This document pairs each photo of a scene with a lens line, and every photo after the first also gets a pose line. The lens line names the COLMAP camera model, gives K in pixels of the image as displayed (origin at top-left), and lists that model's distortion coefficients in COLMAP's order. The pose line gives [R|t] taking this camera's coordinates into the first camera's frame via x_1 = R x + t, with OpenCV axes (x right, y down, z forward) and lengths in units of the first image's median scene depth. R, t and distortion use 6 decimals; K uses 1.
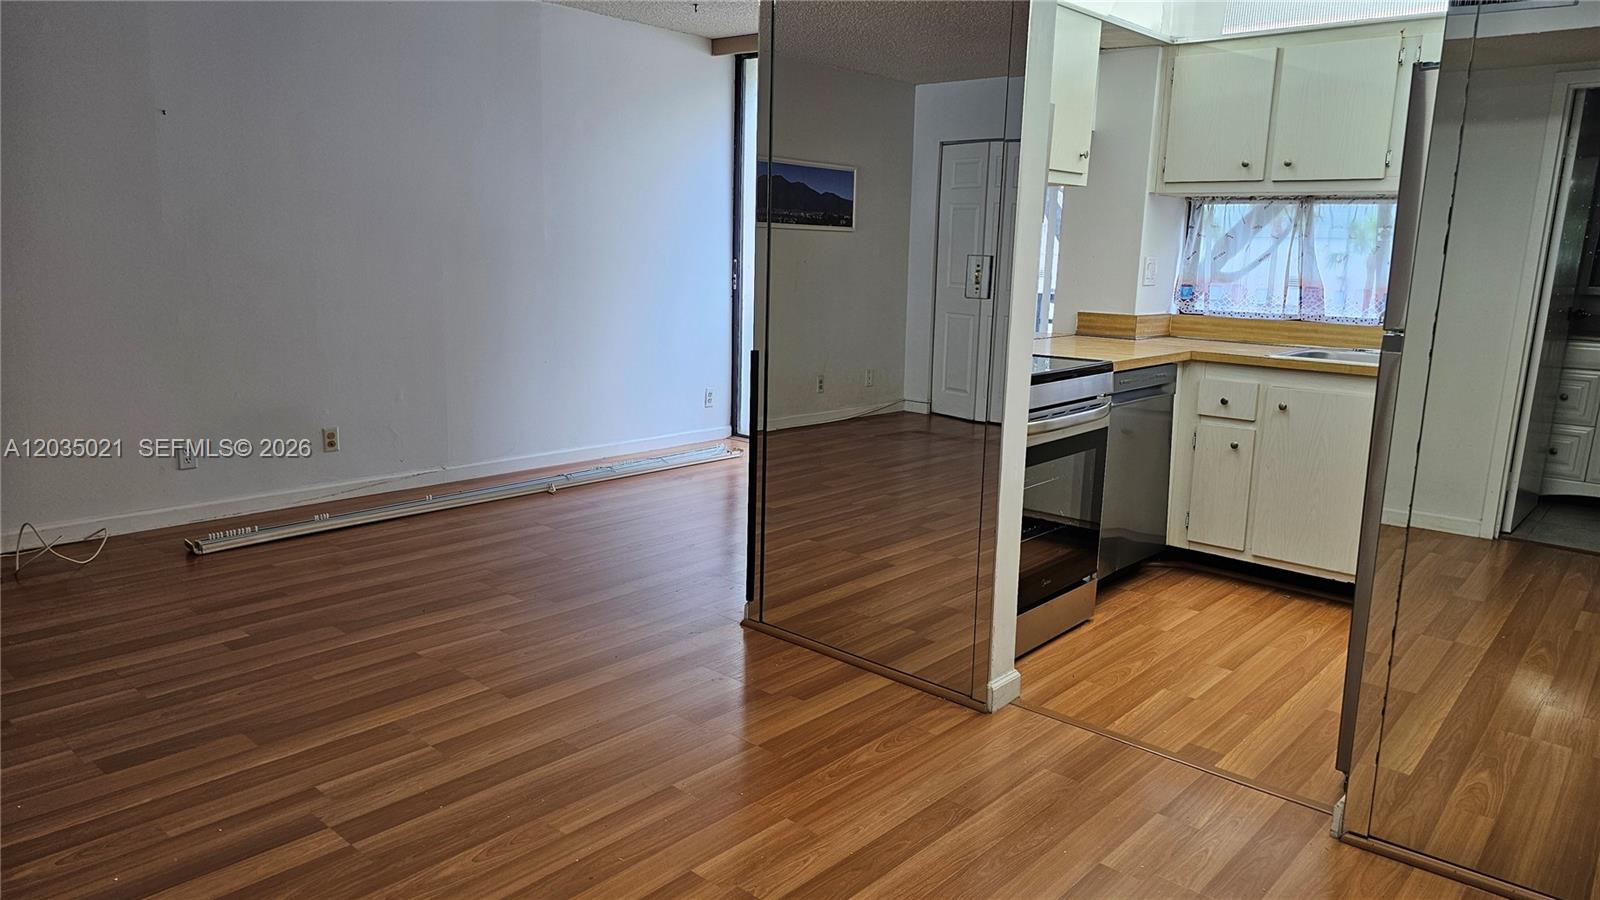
lens RADIAL K [[1078.7, 0, 780.5], [0, 1078.7, 437.1], [0, 0, 1]] dist [0.062231, -0.057931]
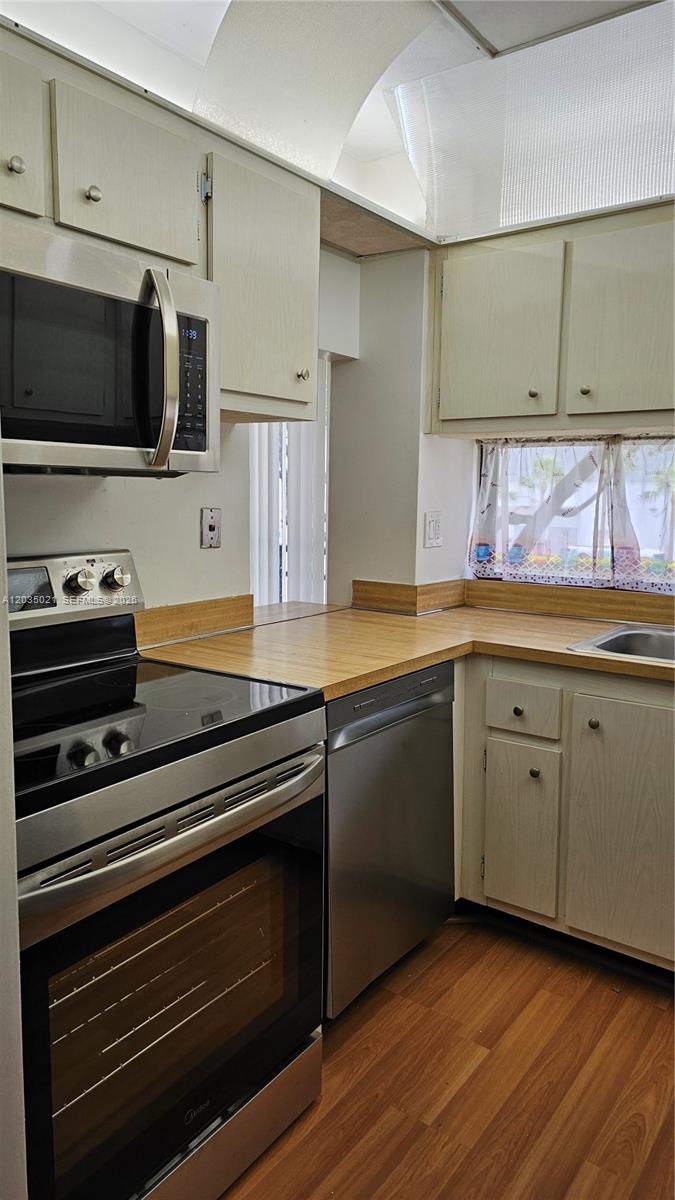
lens RADIAL K [[809.1, 0, 327.9], [0, 809.1, 586.0], [0, 0, 1]] dist [0.062231, -0.057931]
pose [[0.995372, -0.026121, 0.092483, 0.214423], [0.031511, 0.997860, -0.057300, -0.082304], [-0.090788, 0.059949, 0.994064, 0.429076]]
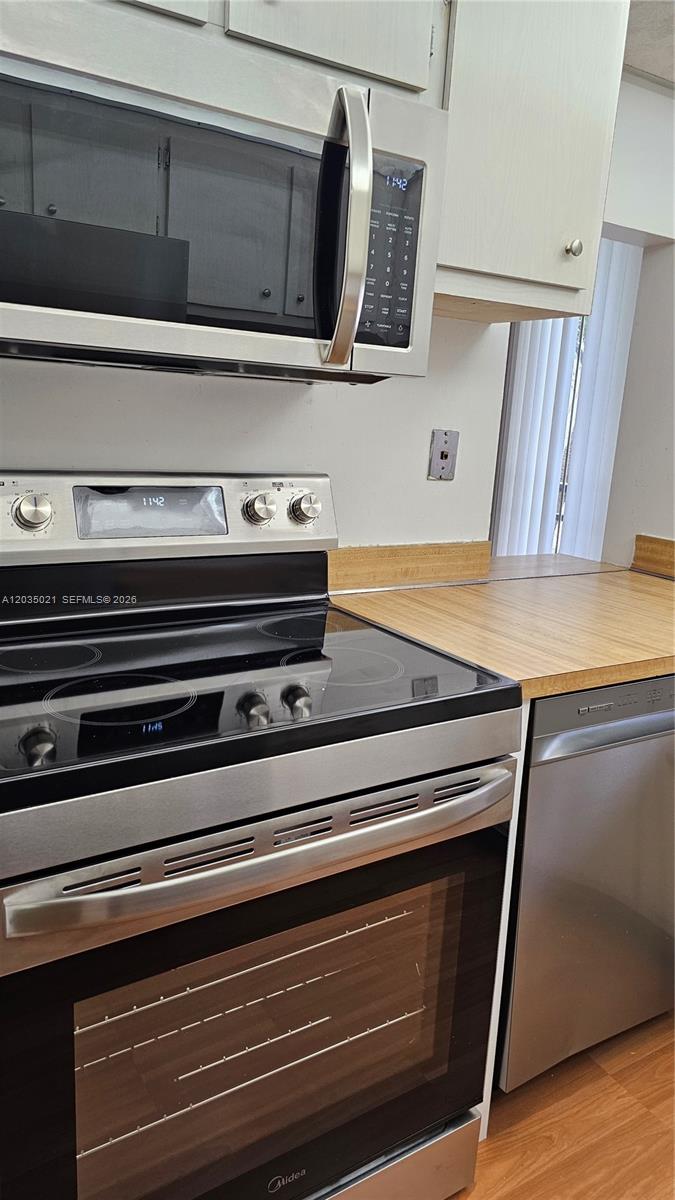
lens RADIAL K [[809.1, 0, 340.5], [0, 809.1, 589.0], [0, 0, 1]] dist [0.062231, -0.057931]
pose [[0.957072, 0.087986, -0.276172, 0.260482], [-0.081562, 0.996065, 0.034684, -0.092371], [0.278137, -0.010670, 0.960482, 0.528077]]
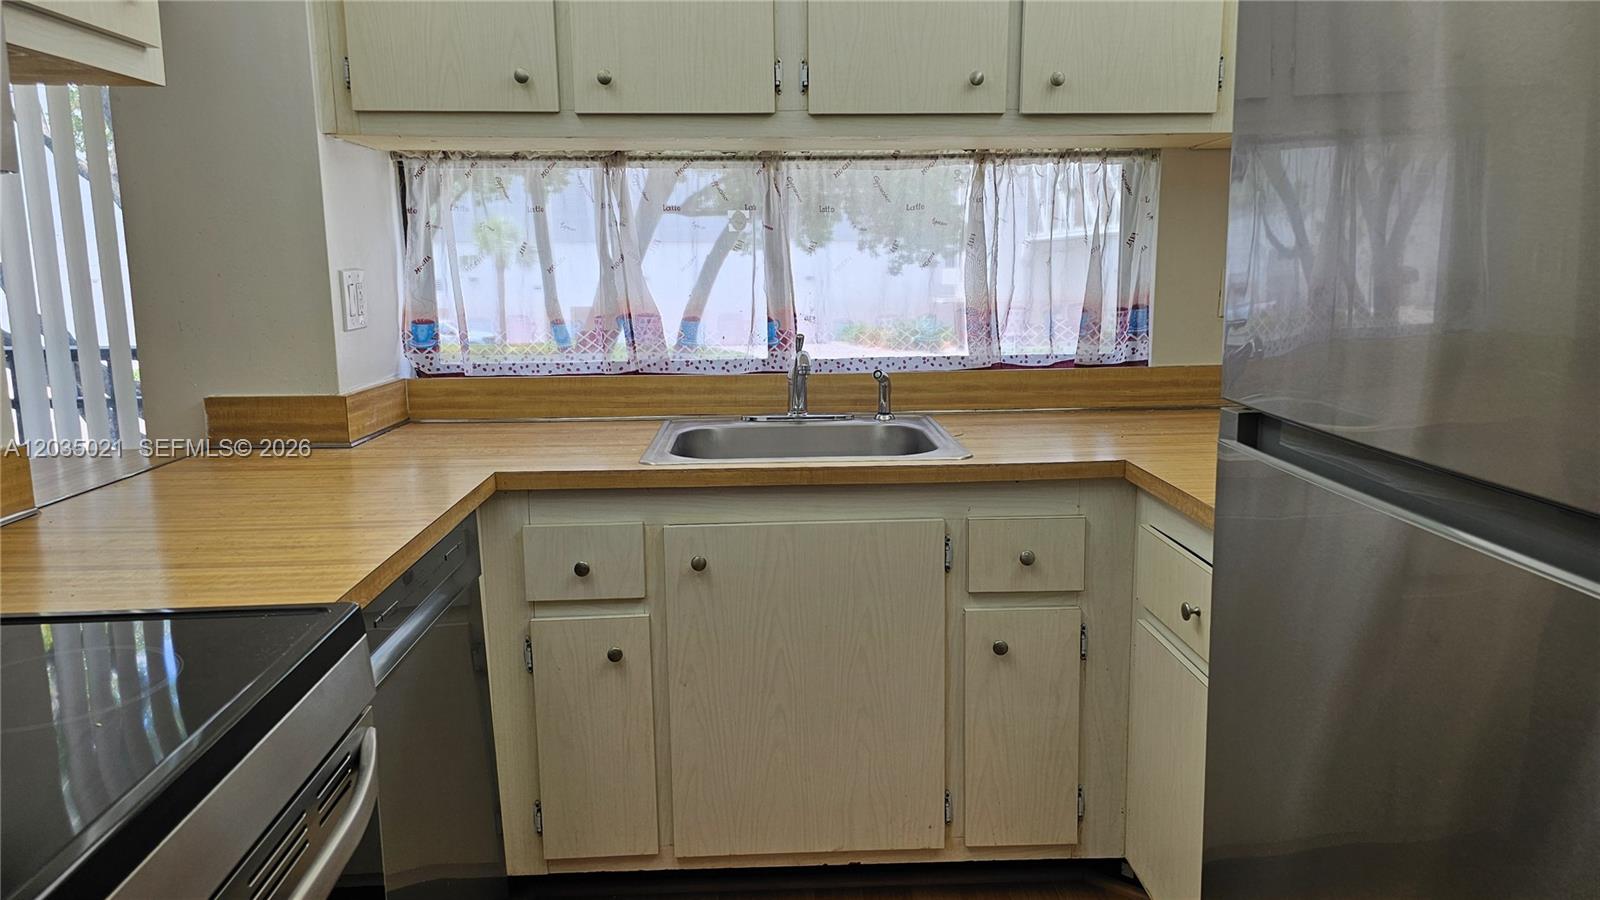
lens RADIAL K [[1078.7, 0, 817.0], [0, 1078.7, 435.6], [0, 0, 1]] dist [0.062231, -0.057931]
pose [[0.706919, -0.148183, 0.691597, 0.149230], [0.152611, 0.986731, 0.055426, -0.092871], [-0.690634, 0.066364, 0.720153, 0.538482]]
